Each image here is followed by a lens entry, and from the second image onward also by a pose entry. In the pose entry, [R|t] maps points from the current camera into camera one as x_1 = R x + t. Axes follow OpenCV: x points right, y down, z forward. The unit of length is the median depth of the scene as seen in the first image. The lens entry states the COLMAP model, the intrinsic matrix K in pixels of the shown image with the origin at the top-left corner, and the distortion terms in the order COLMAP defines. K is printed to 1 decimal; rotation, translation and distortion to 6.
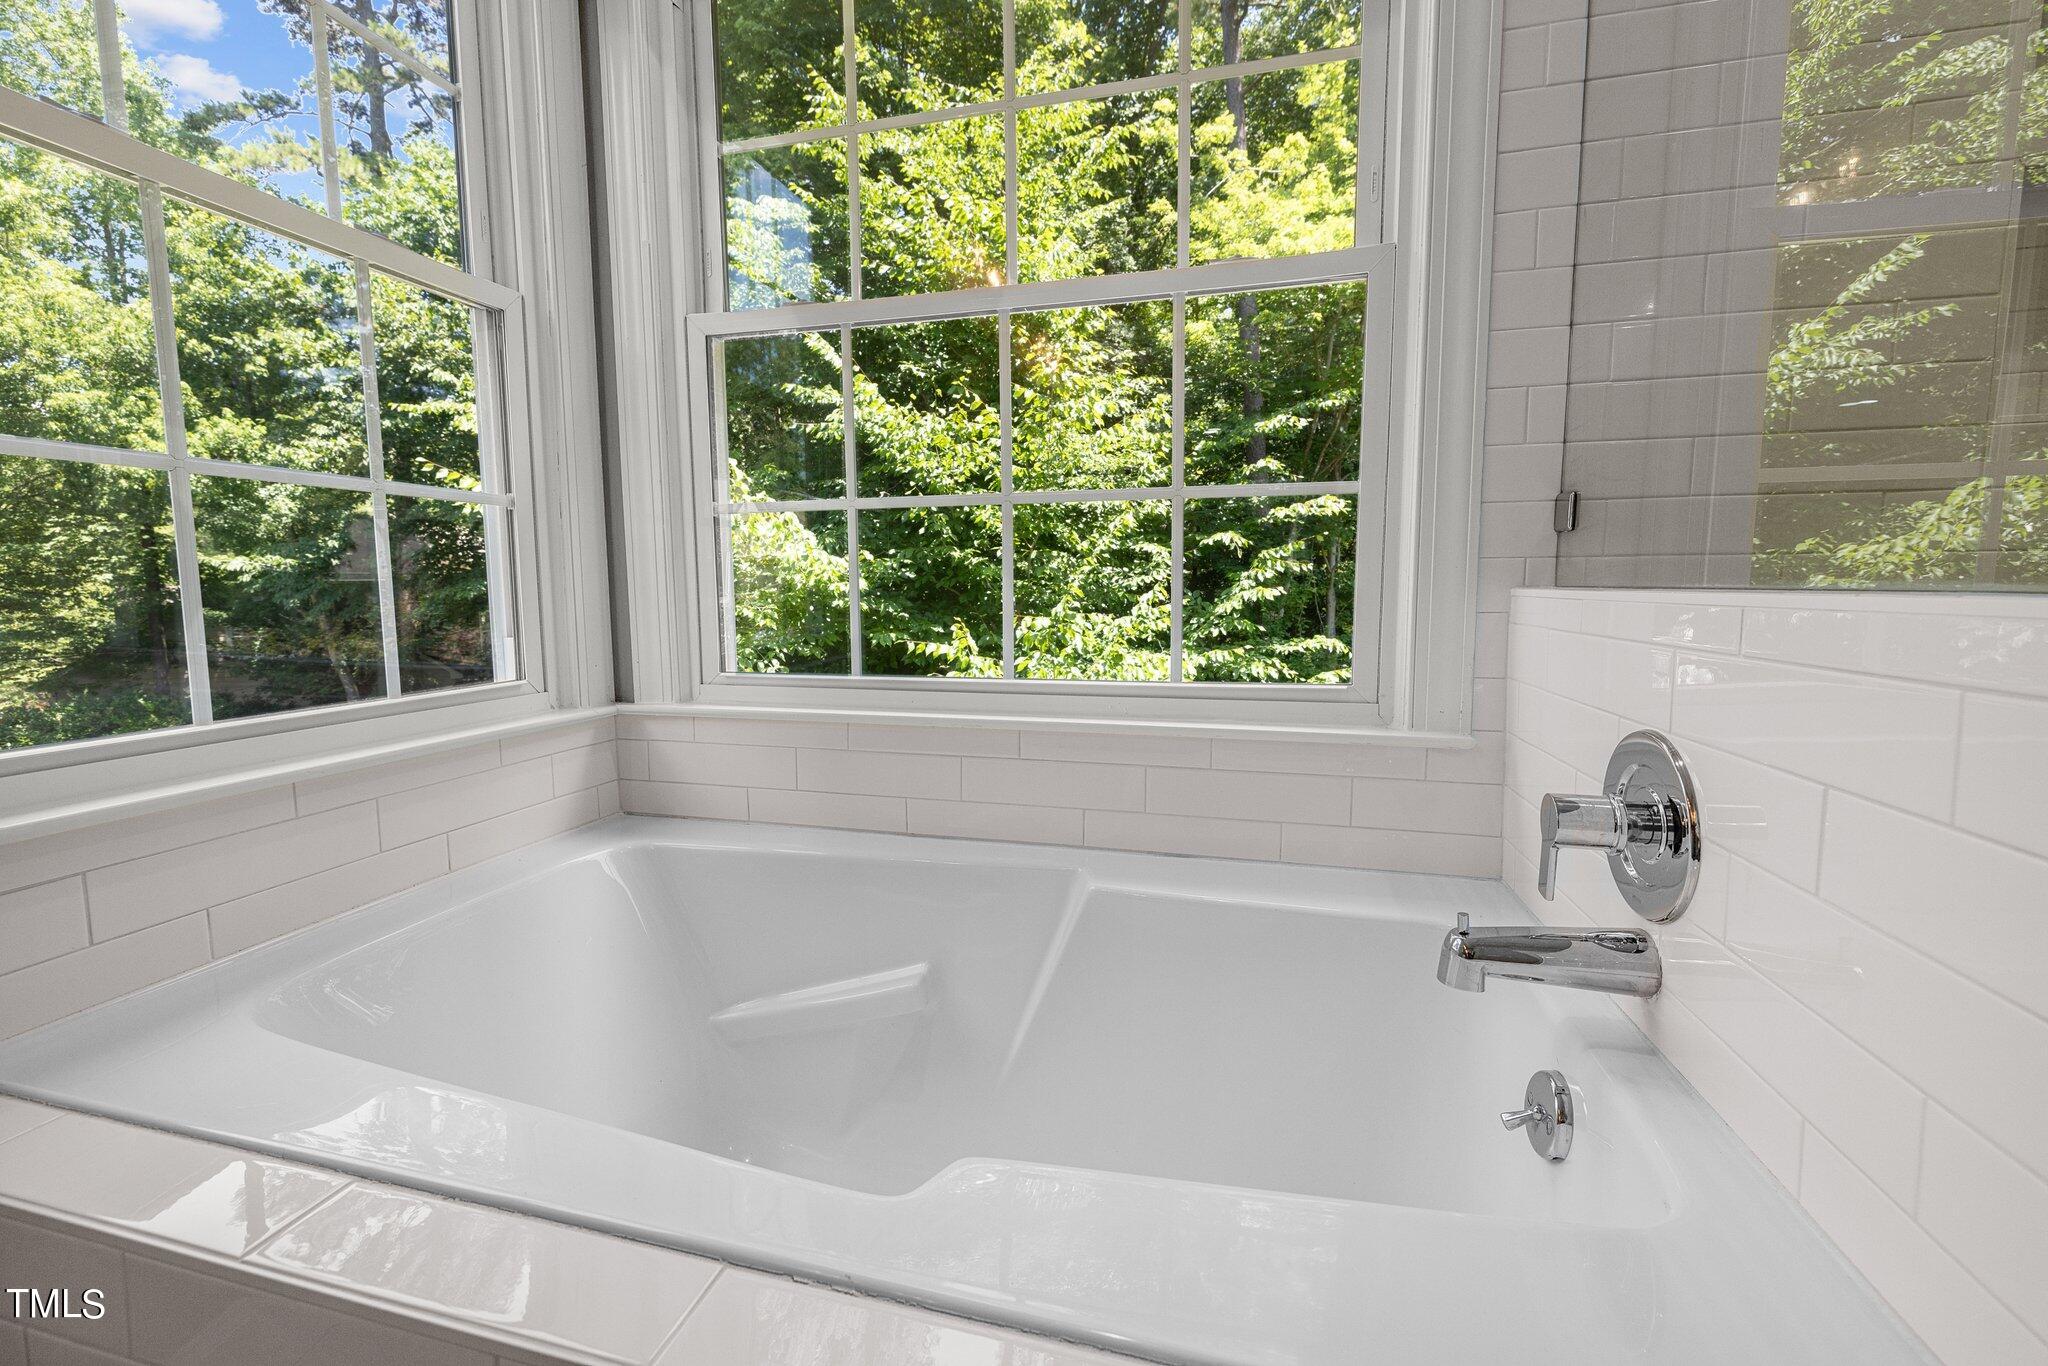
lens RADIAL K [[858.3, 0, 1027.2], [0, 858.3, 680.4], [0, 0, 1]] dist [0.002846, 0.000554]
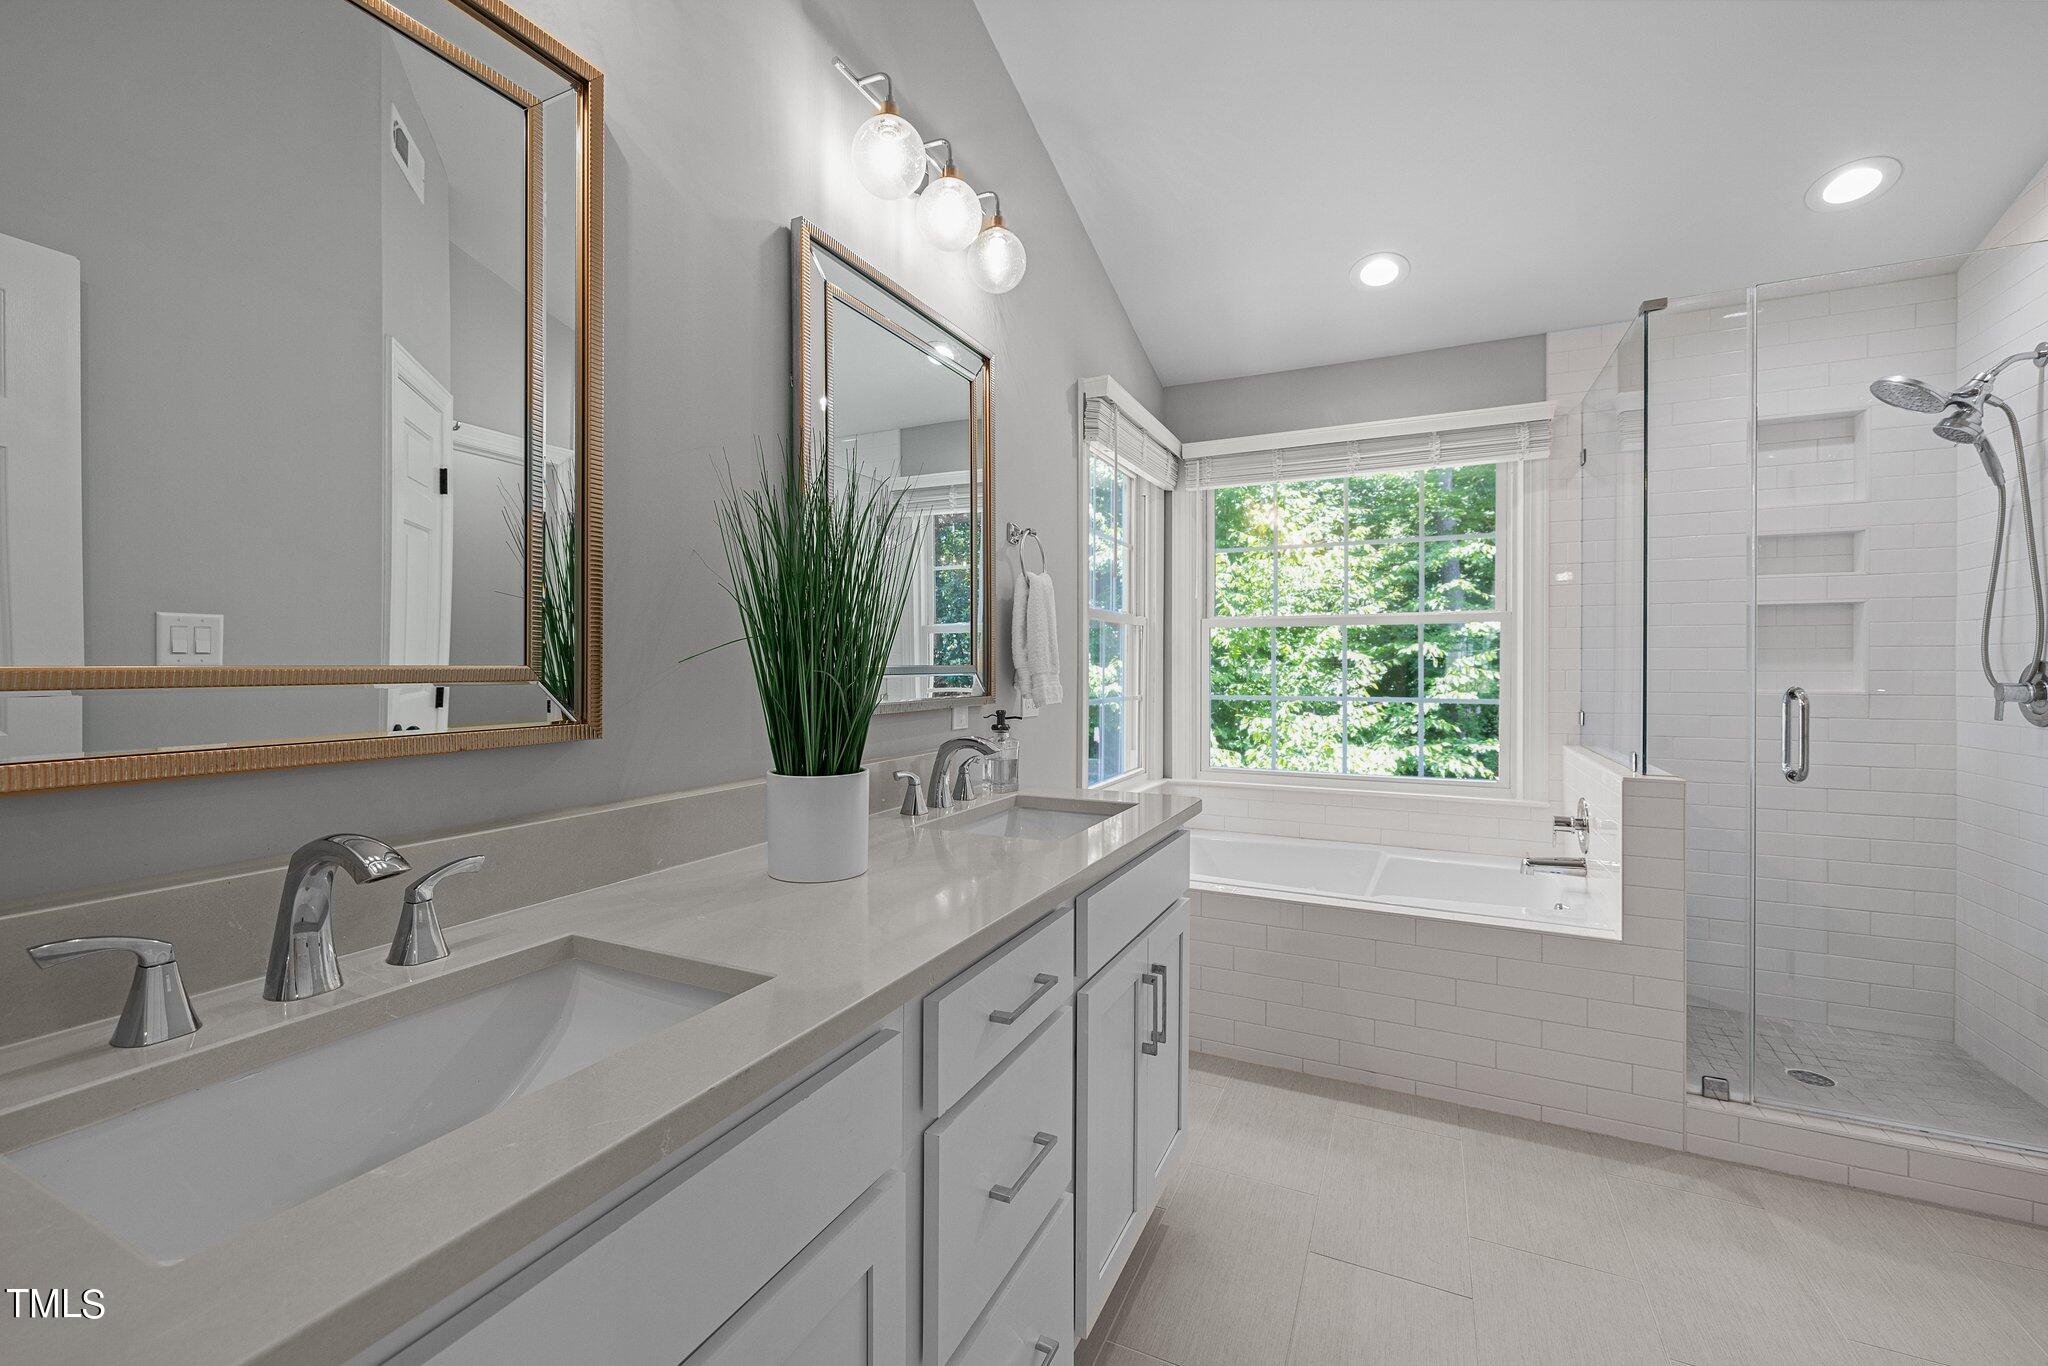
lens RADIAL K [[858.3, 0, 1017.3], [0, 858.3, 669.0], [0, 0, 1]] dist [0.002846, 0.000554]
pose [[0.978440, 0.006954, -0.206414, -0.065695], [-0.029154, 0.994076, -0.104705, -0.002193], [0.204463, 0.108465, 0.972846, -0.240467]]
